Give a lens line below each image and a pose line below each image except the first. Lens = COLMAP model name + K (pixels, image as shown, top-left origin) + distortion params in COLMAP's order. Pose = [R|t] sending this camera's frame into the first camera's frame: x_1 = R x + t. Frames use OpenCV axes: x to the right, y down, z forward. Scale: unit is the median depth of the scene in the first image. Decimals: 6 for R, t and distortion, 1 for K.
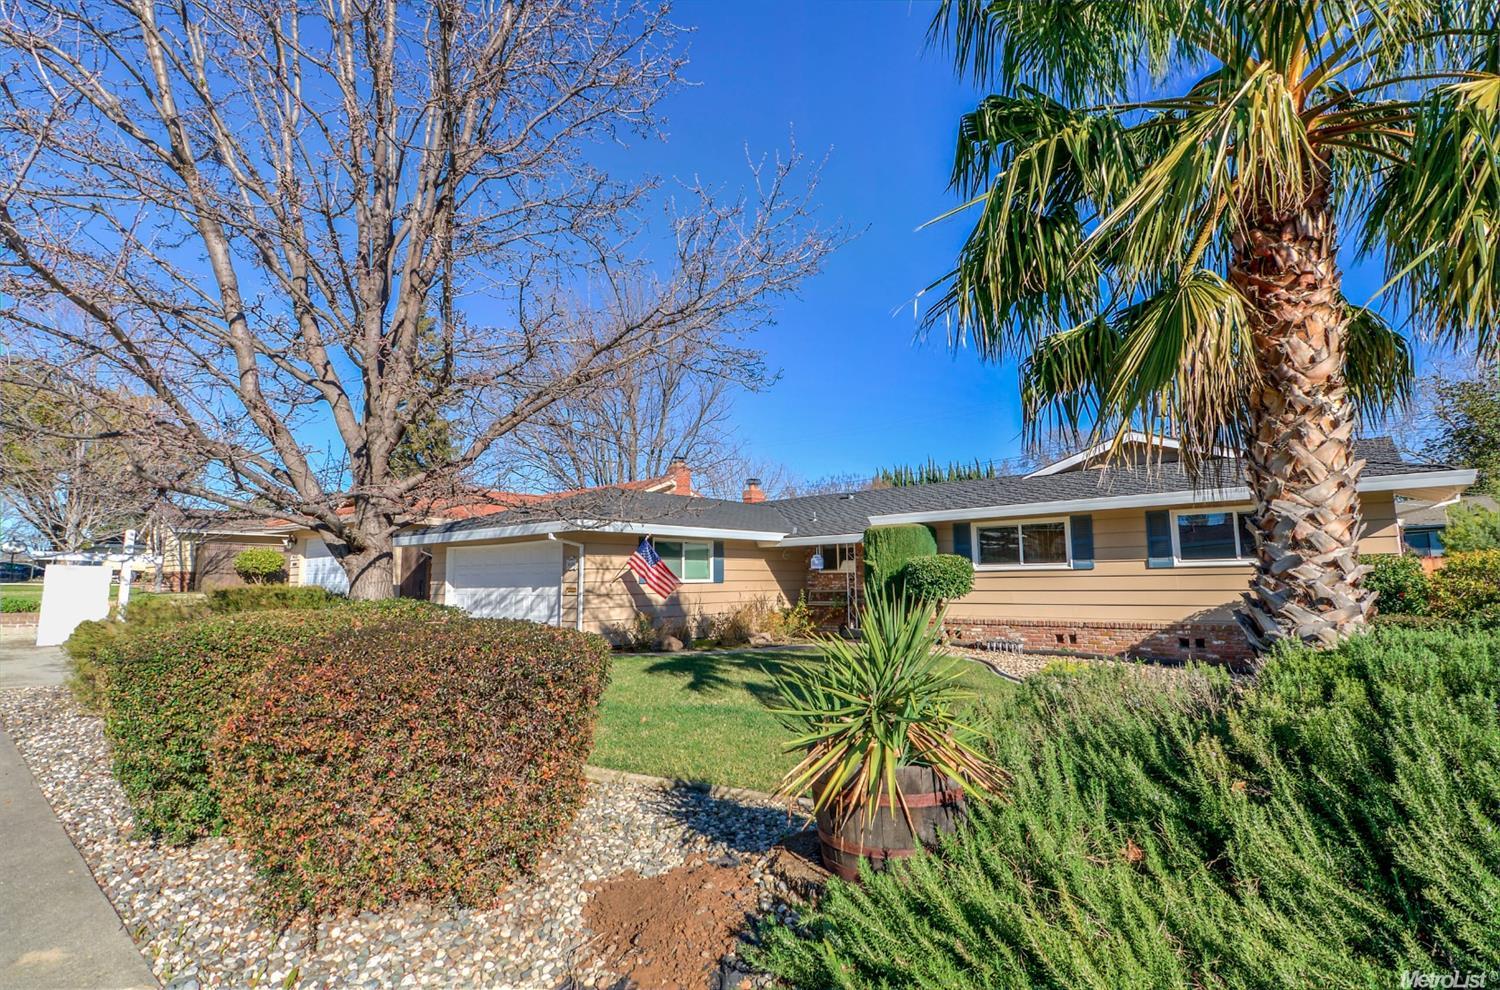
lens RADIAL K [[719.8, 0, 750.0], [0, 719.8, 495.0], [0, 0, 1]] dist [-0.004240, -0.012995]
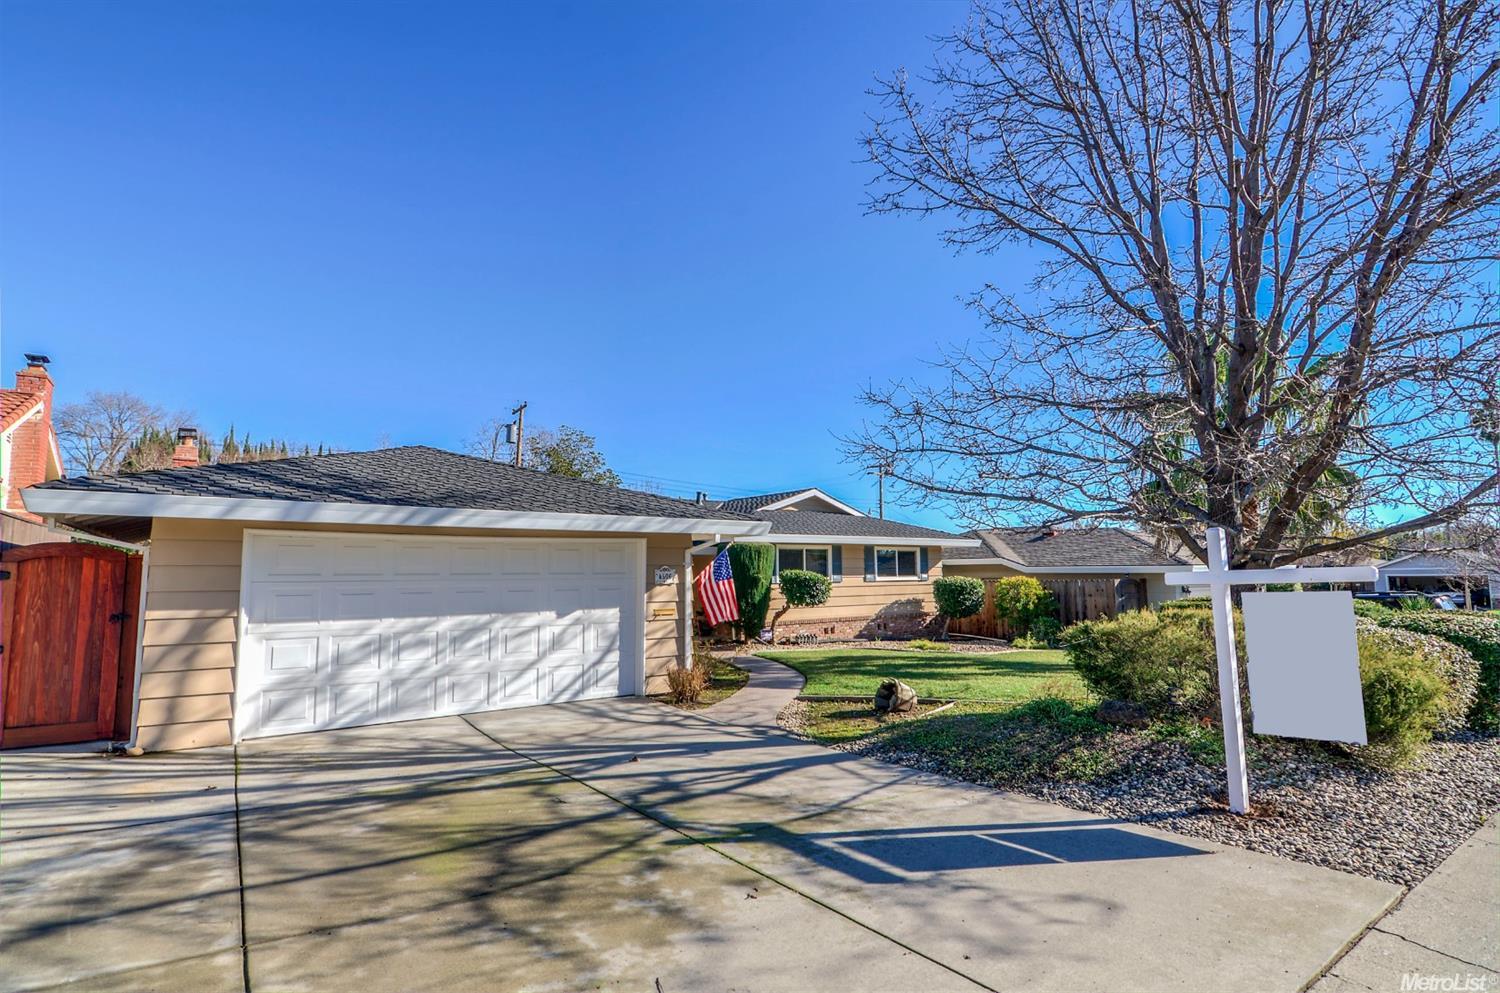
lens RADIAL K [[719.8, 0, 750.0], [0, 719.8, 496.5], [0, 0, 1]] dist [-0.004240, -0.012995]
pose [[0.238983, 0.110070, 0.964765, -0.950168], [-0.108048, 0.990399, -0.086229, 0.070754], [-0.964994, -0.083633, 0.248582, 0.764809]]
